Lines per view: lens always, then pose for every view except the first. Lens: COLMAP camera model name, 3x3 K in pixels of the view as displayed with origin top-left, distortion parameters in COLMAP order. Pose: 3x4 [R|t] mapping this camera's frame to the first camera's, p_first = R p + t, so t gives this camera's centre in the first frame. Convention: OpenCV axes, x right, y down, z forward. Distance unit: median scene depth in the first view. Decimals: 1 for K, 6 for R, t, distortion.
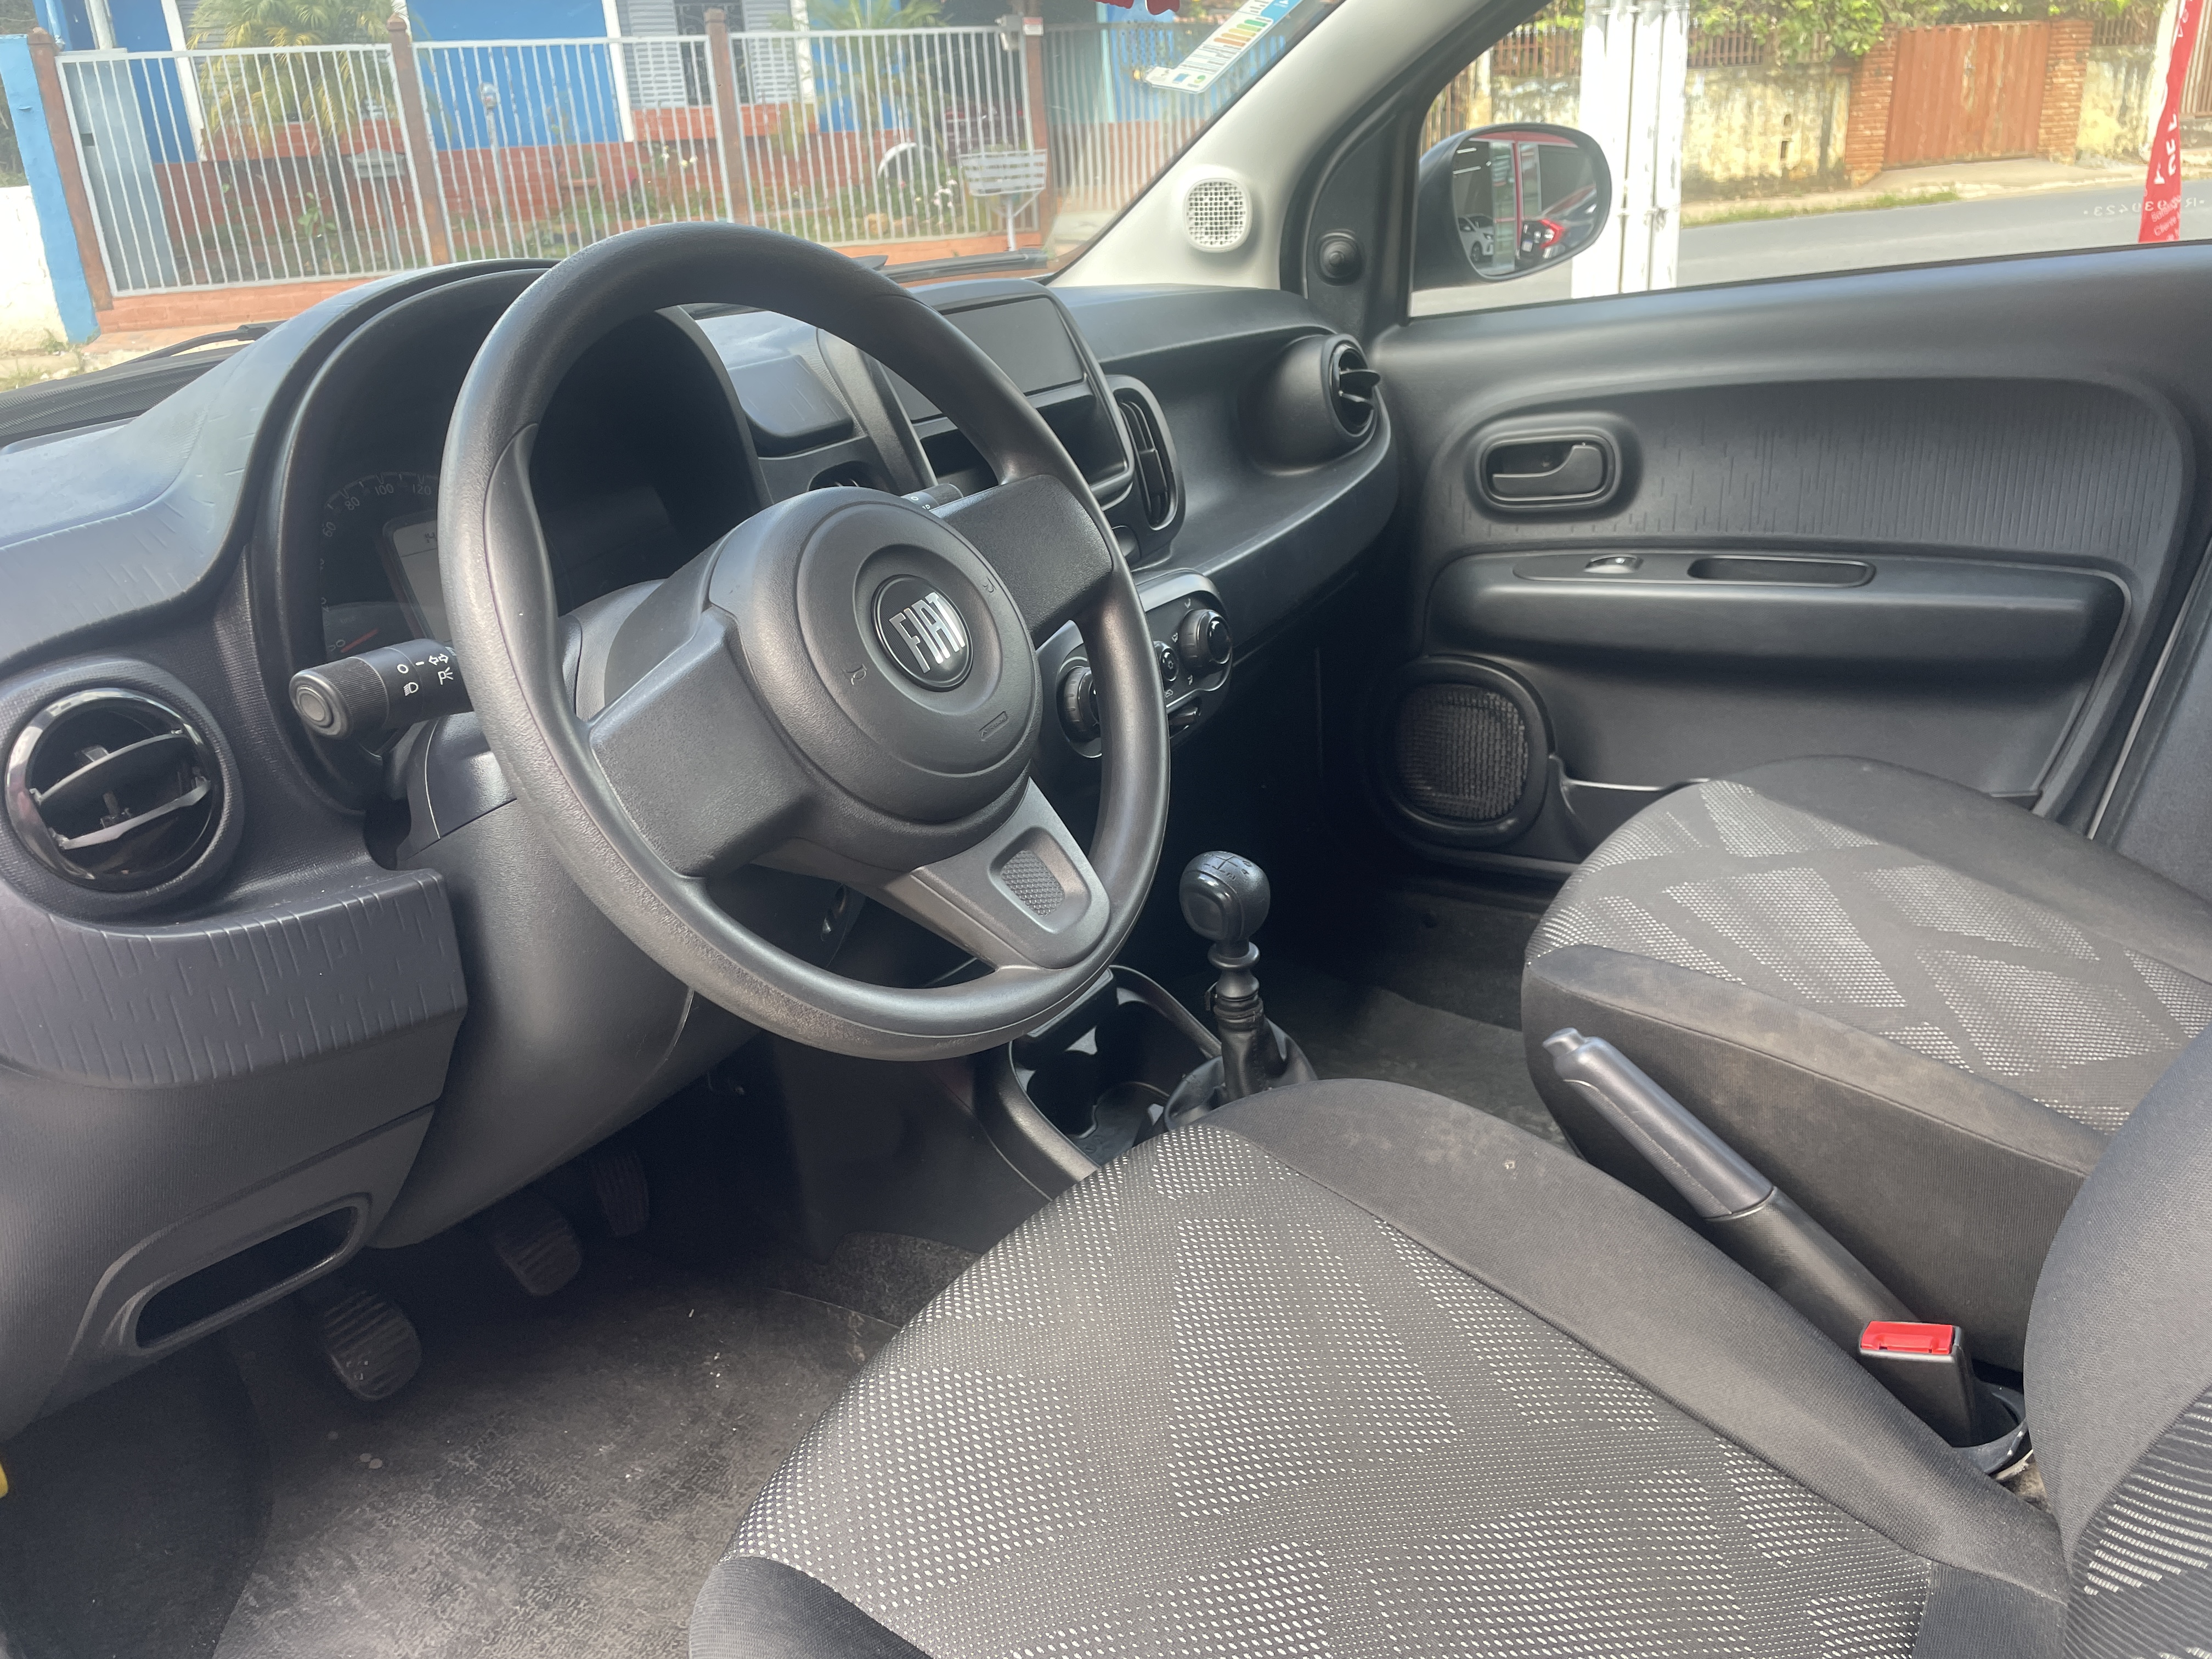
lens RADIAL K [[1759.6, 0, 1147.2], [0, 1759.6, 826.0], [0, 0, 1]] dist [0.115526, -0.148045]
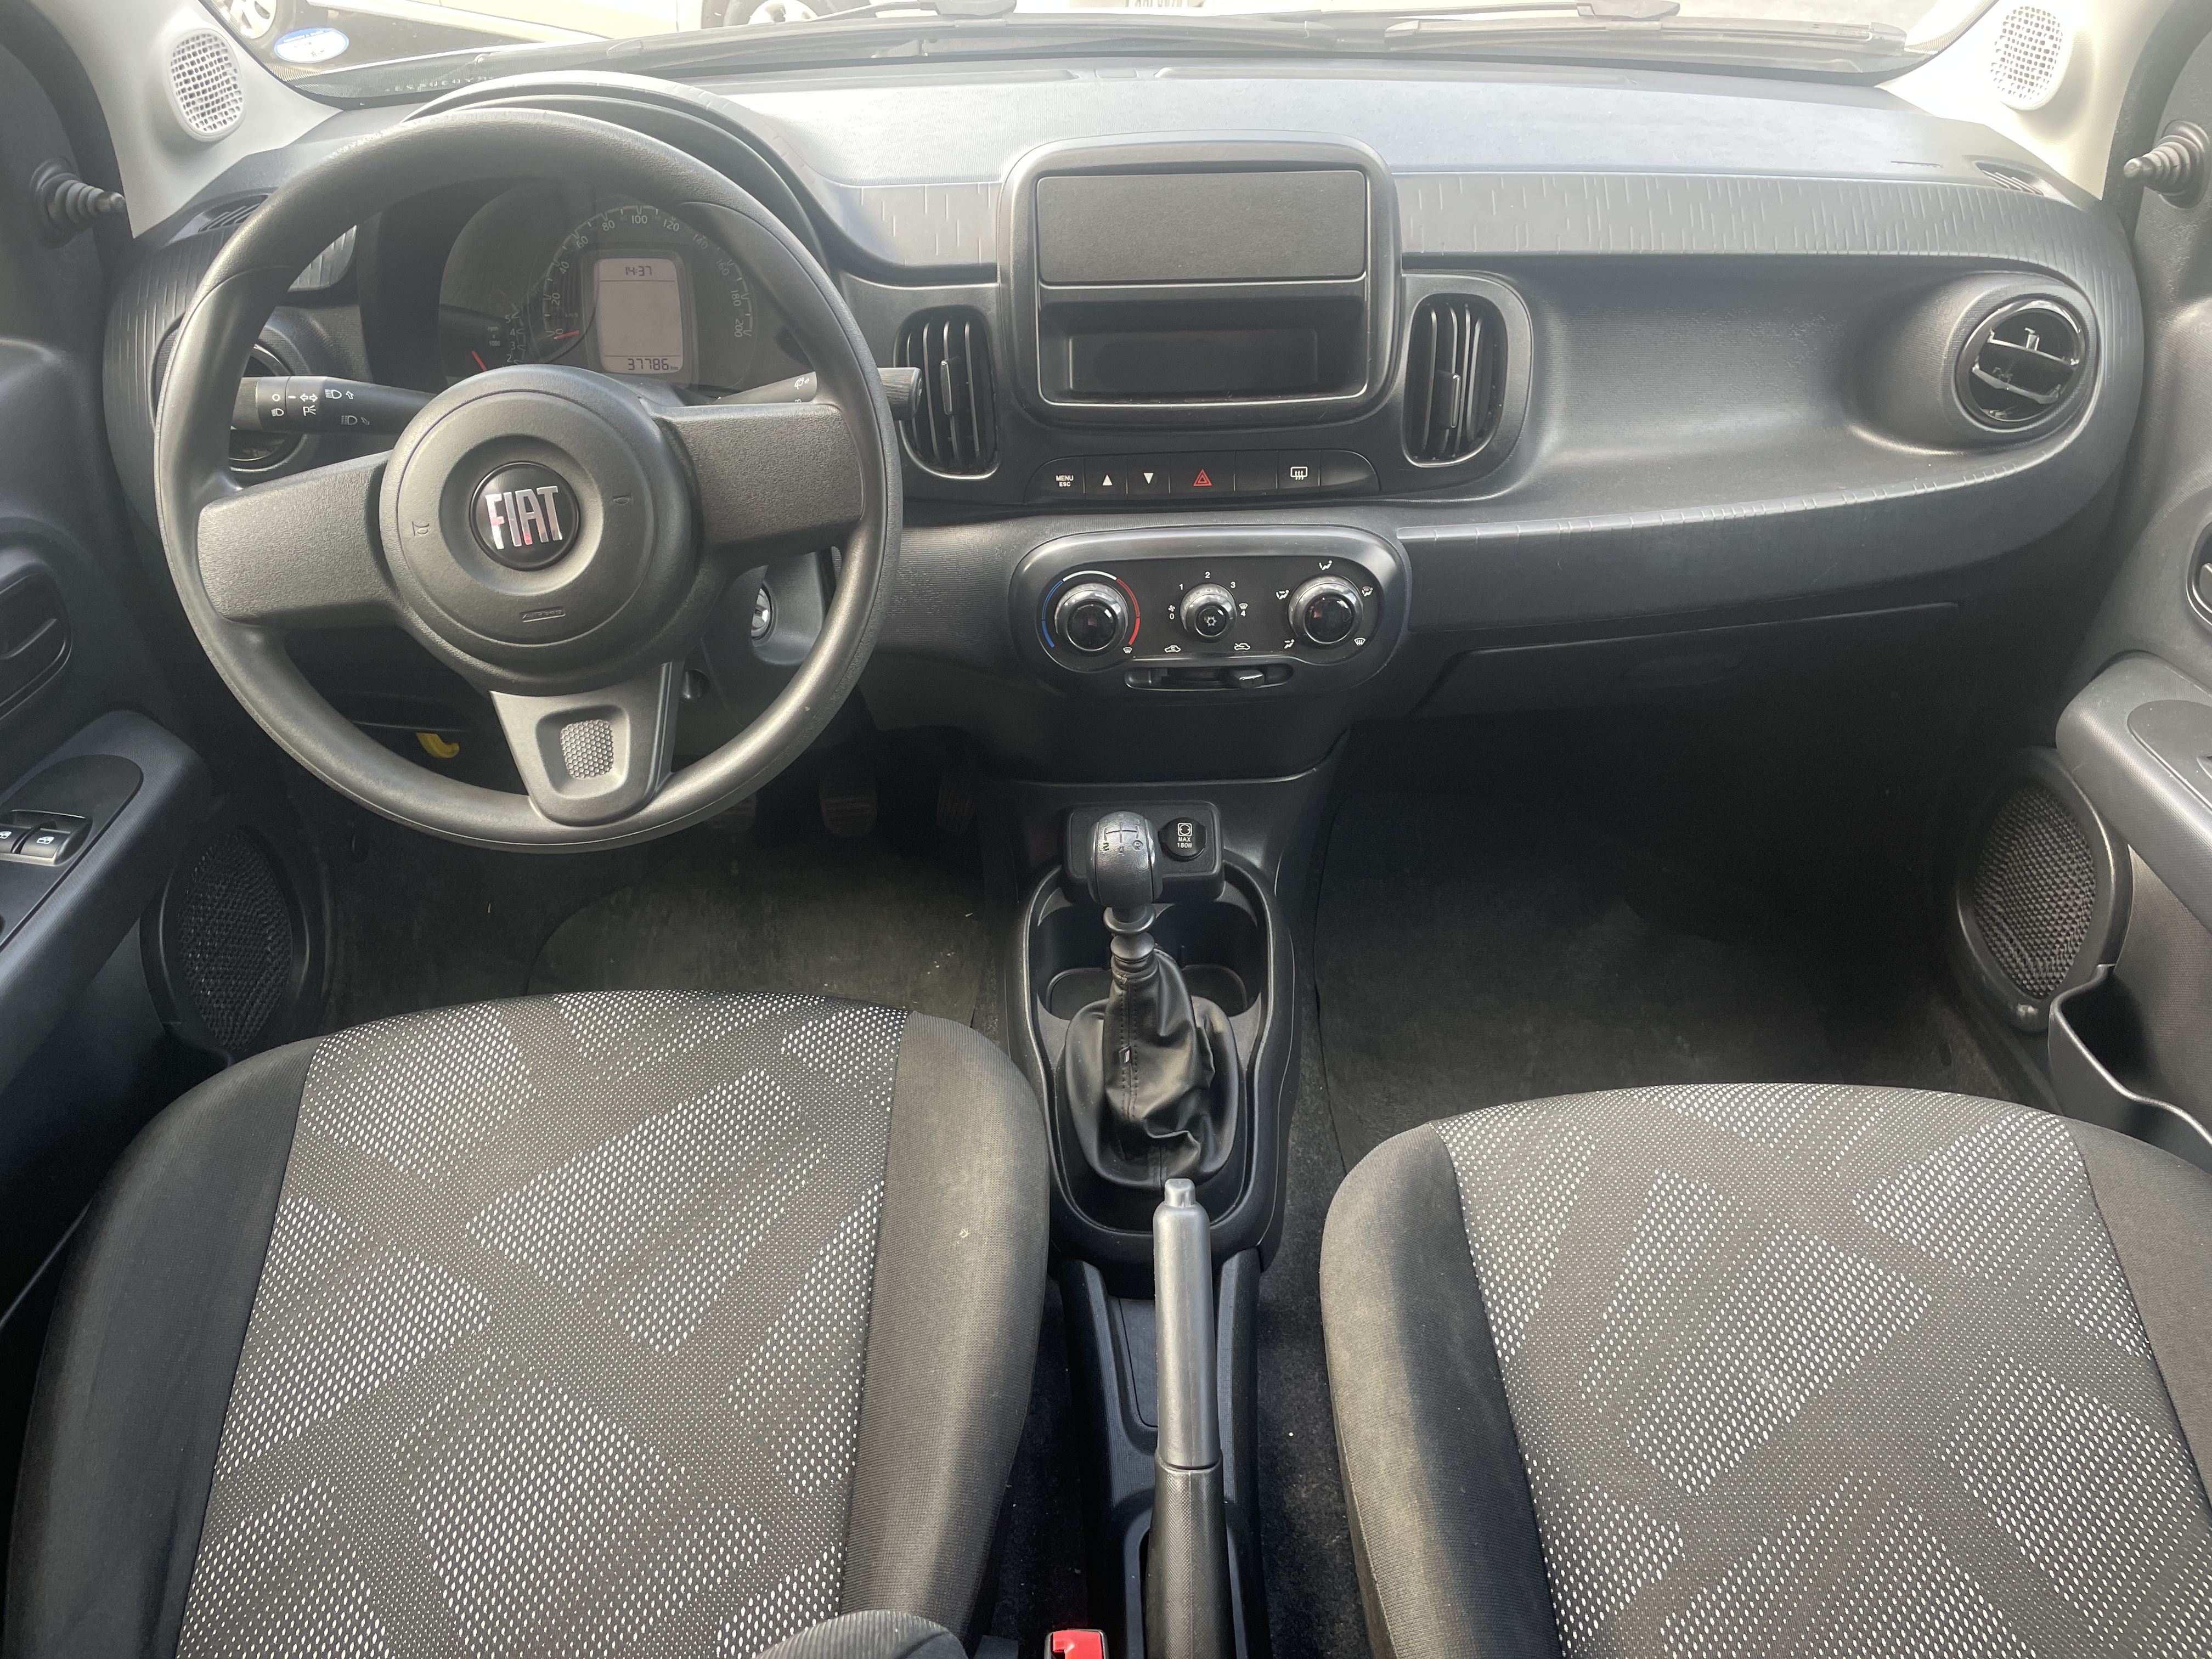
lens RADIAL K [[1759.6, 0, 1147.2], [0, 1759.6, 826.0], [0, 0, 1]] dist [0.115526, -0.148045]
pose [[0.536812, 0.535998, -0.651566, 0.789982], [-0.317862, 0.843850, 0.432296, -0.469227], [0.781534, -0.024954, 0.623363, 0.465220]]
